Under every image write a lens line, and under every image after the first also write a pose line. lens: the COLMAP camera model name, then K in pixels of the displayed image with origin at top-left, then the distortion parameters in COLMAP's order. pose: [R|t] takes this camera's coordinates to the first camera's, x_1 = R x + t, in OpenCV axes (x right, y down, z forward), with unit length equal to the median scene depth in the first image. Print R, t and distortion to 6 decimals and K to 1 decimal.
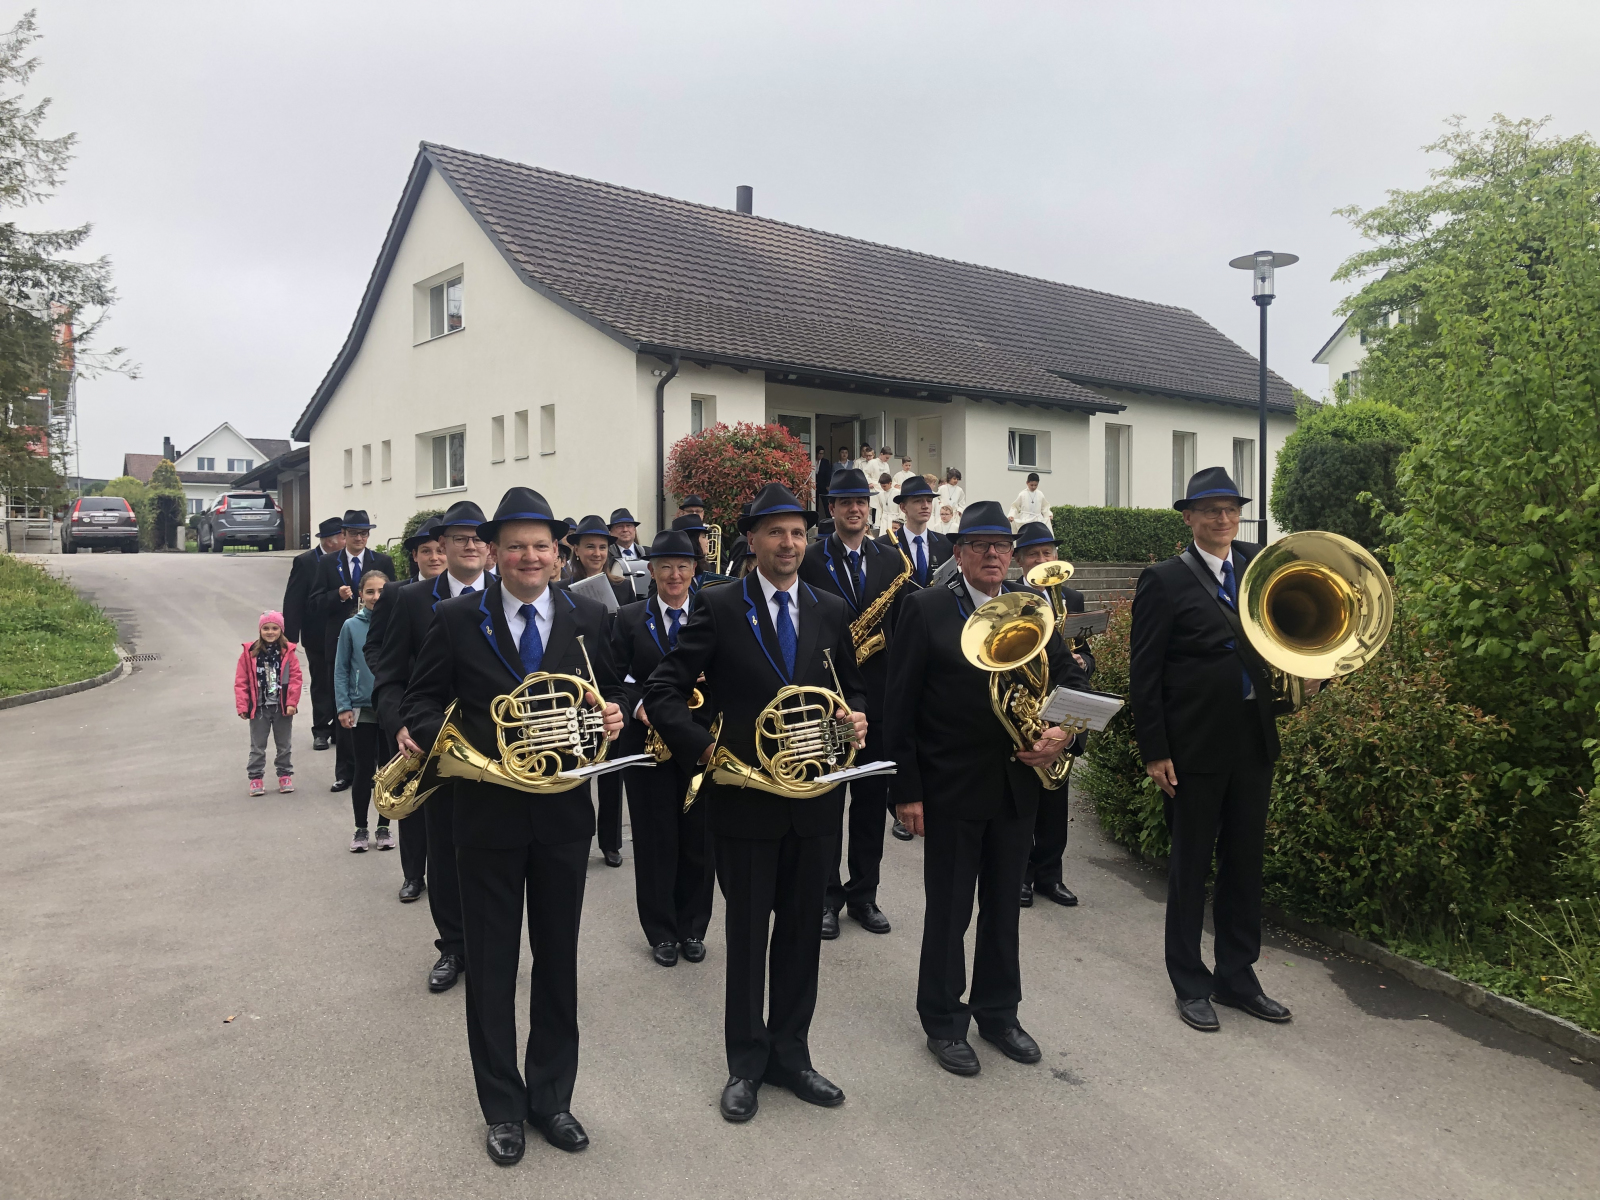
lens RADIAL K [[1303.9, 0, 800.0], [0, 1303.9, 600.0], [0, 0, 1]] dist [0.057652, -0.063862]
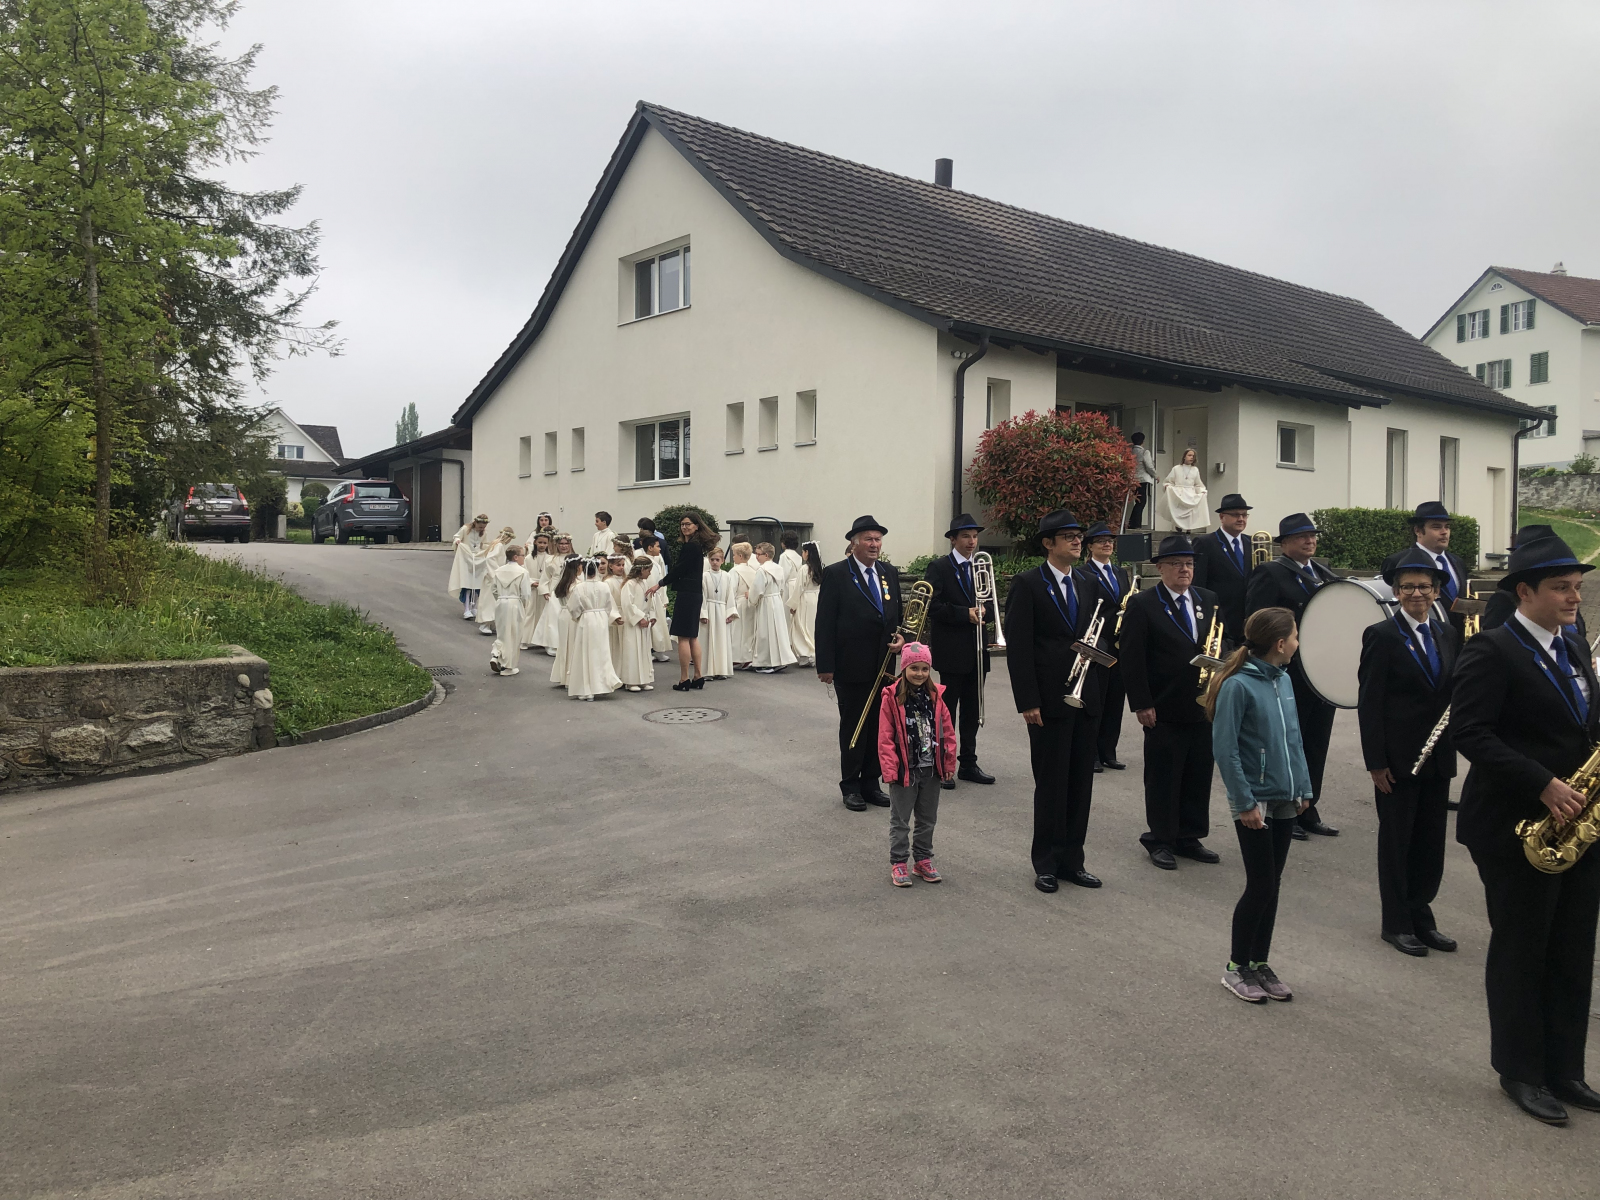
lens RADIAL K [[1302.2, 0, 800.0], [0, 1302.2, 600.0], [0, 0, 1]] dist [0.016463, -0.007122]
pose [[0.999913, 0.013154, -0.000969, -0.182573], [-0.013148, 0.999899, 0.005305, -0.007826], [0.001038, -0.005292, 0.999985, 0.094813]]
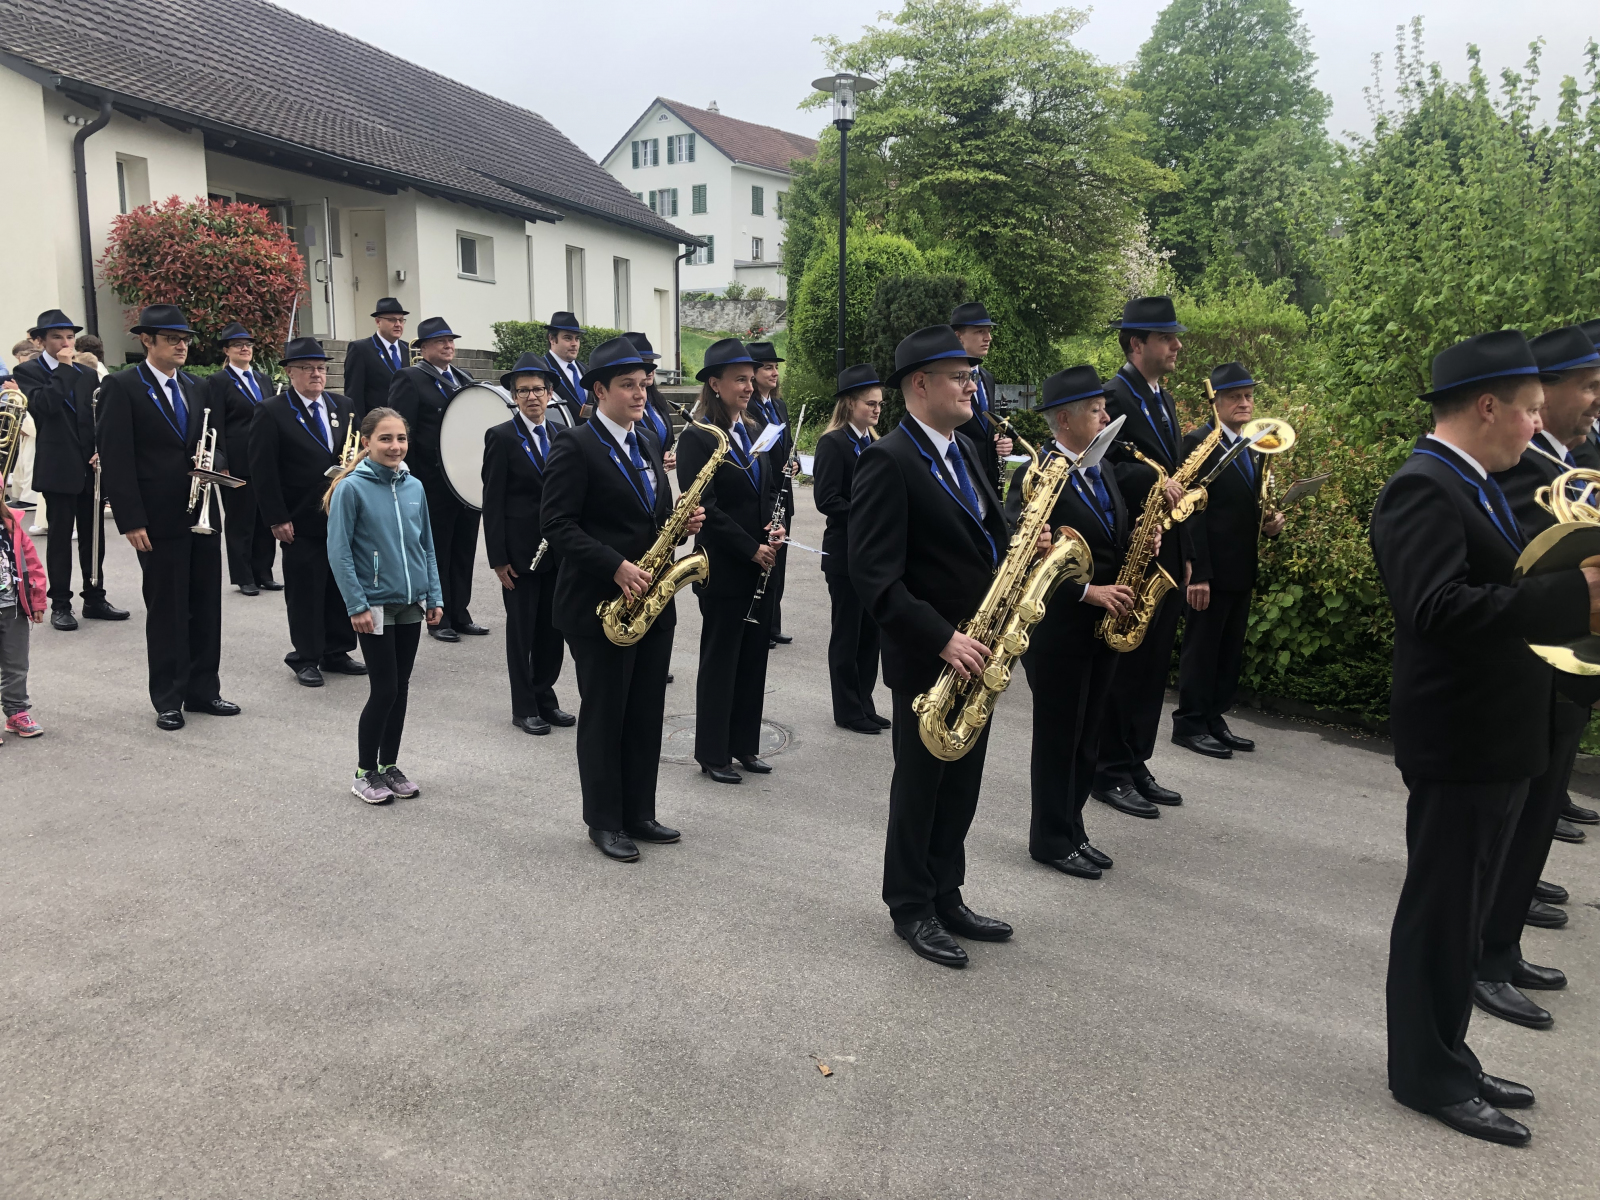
lens RADIAL K [[1303.9, 0, 800.0], [0, 1303.9, 600.0], [0, 0, 1]] dist [0.057652, -0.063862]
pose [[0.835518, -0.077148, 0.544020, -0.166423], [0.000291, 0.990156, 0.139969, -0.005775], [-0.549463, -0.116788, 0.827316, 0.094767]]
